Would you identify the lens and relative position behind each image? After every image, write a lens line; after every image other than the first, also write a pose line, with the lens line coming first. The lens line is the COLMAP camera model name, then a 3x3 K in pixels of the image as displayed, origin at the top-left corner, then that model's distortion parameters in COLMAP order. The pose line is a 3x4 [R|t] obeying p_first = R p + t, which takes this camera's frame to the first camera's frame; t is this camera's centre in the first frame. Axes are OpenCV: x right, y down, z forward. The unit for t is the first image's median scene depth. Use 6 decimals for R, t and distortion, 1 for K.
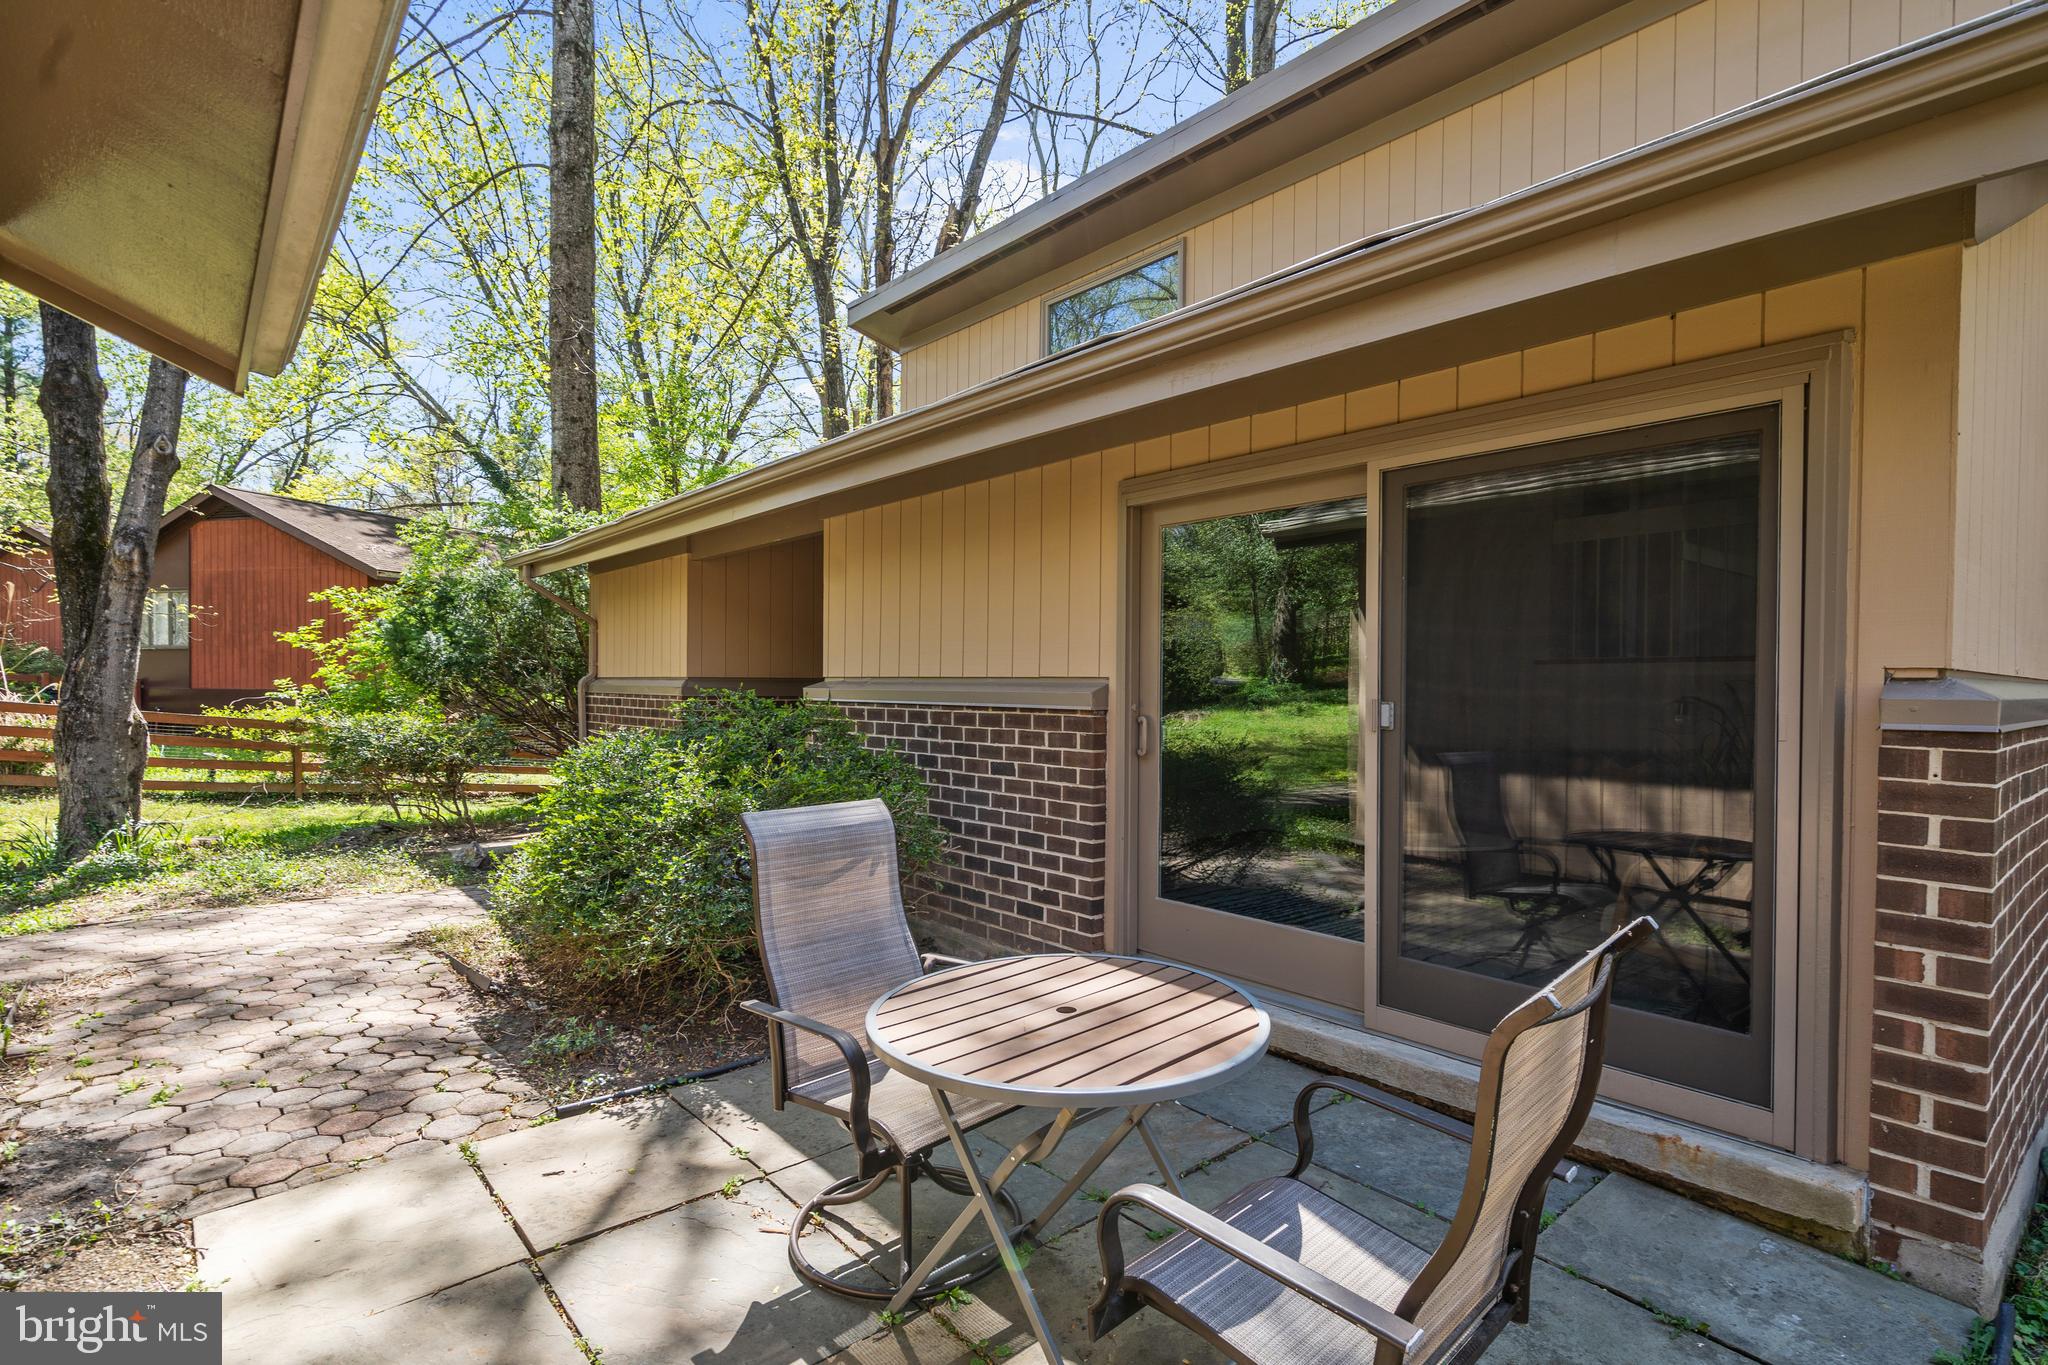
lens RADIAL K [[1003.6, 0, 1024.0], [0, 1003.6, 682.5], [0, 0, 1]] dist [0.001987, 0.000897]
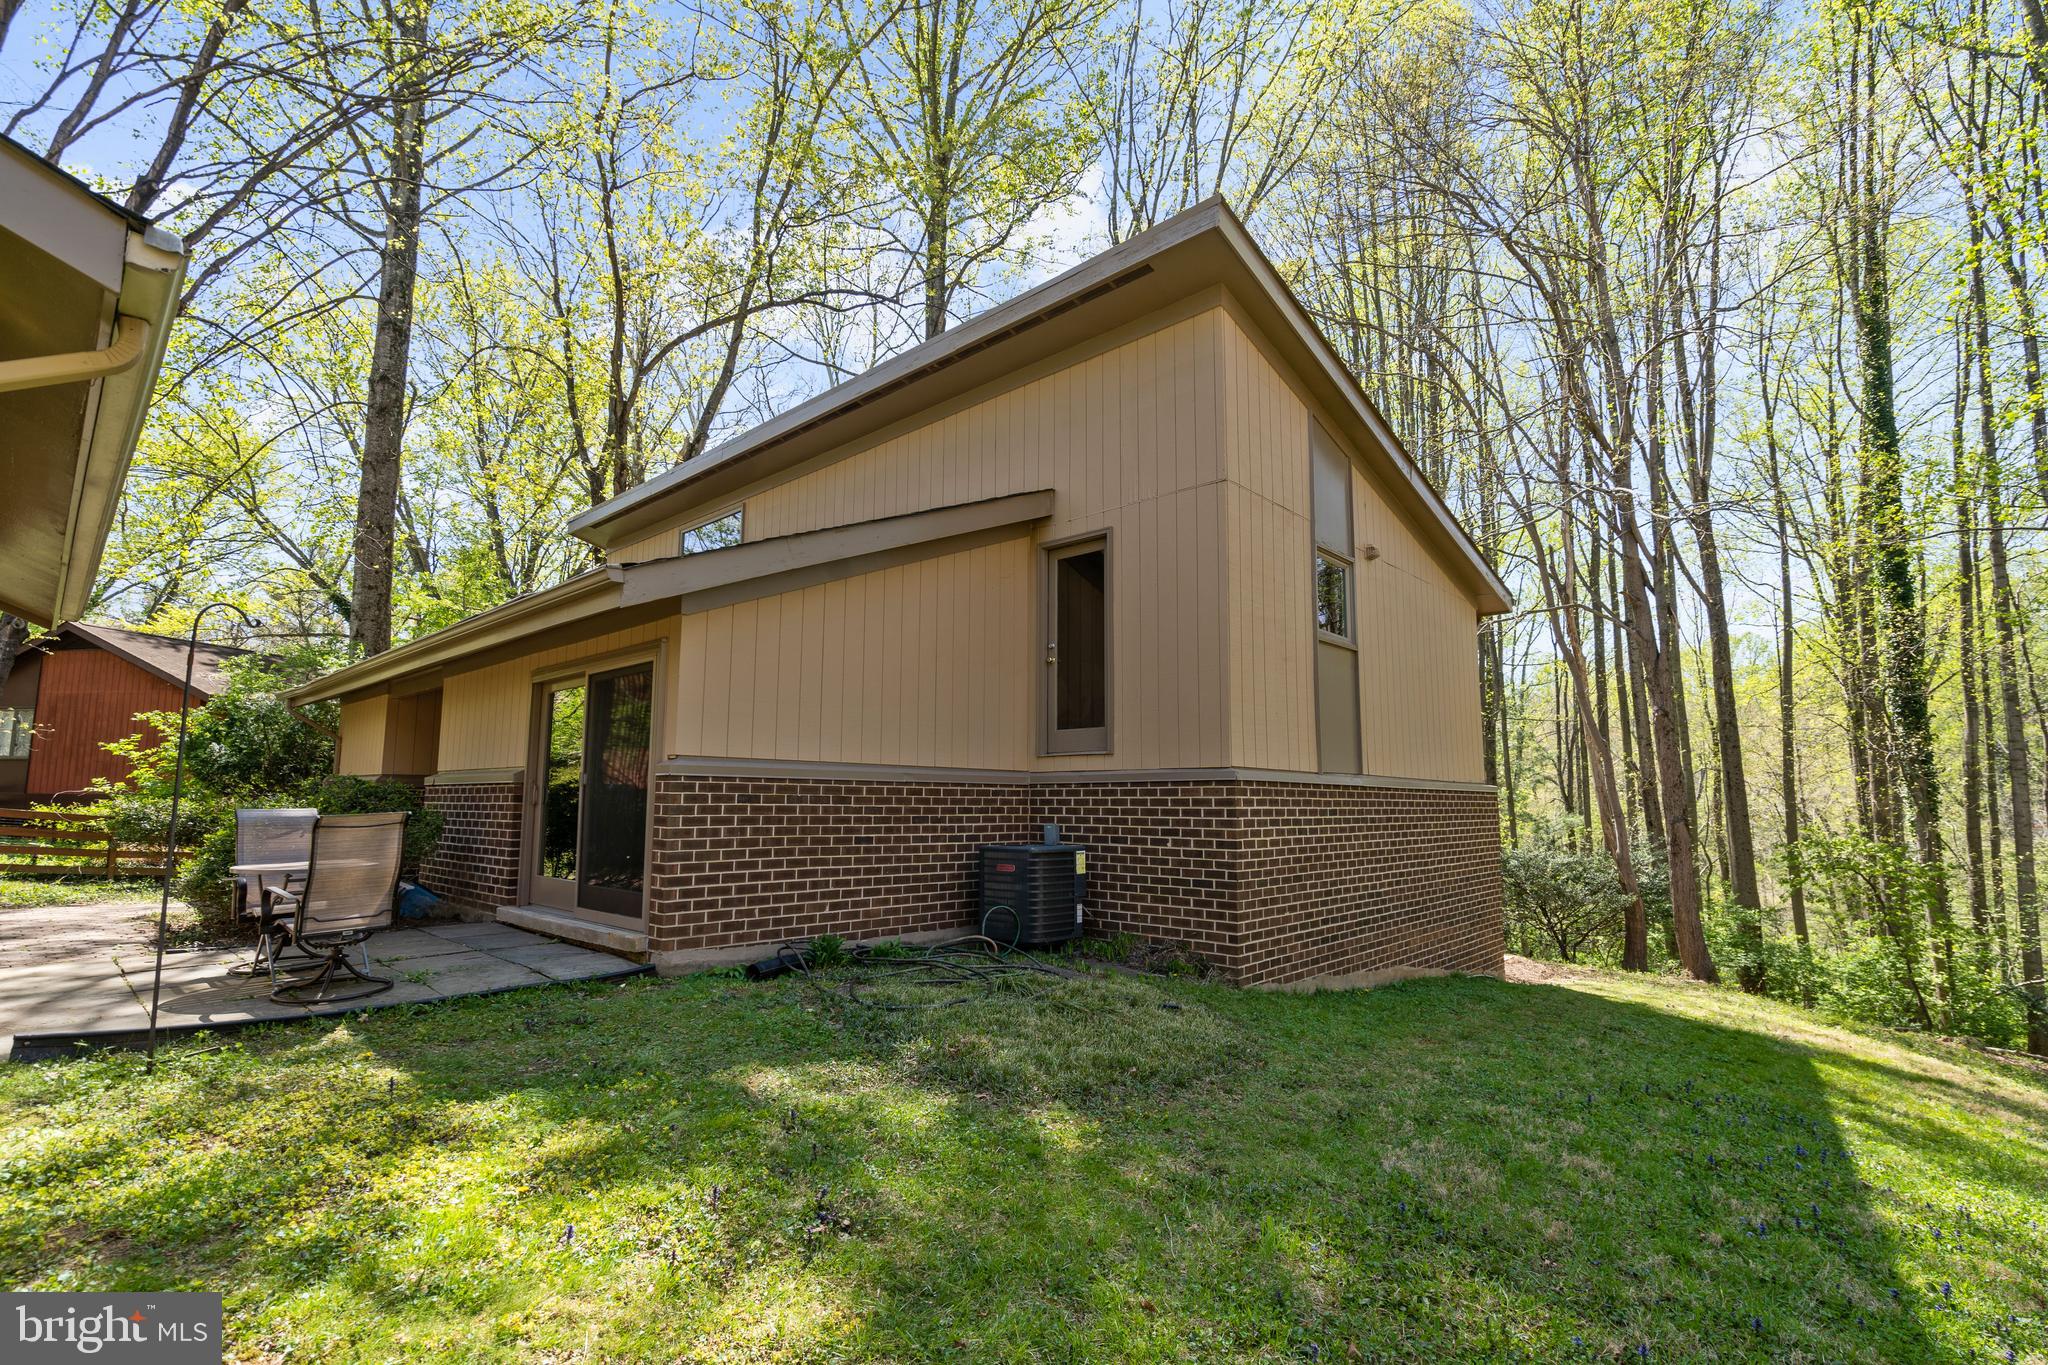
lens RADIAL K [[911.1, 0, 1008.1], [0, 911.1, 694.2], [0, 0, 1]] dist [-0.000516, -0.000341]
pose [[0.992256, 0.018332, 0.122847, 0.252131], [-0.003808, 0.993073, -0.117439, 0.019175], [-0.124149, 0.116062, 0.985453, -0.288397]]
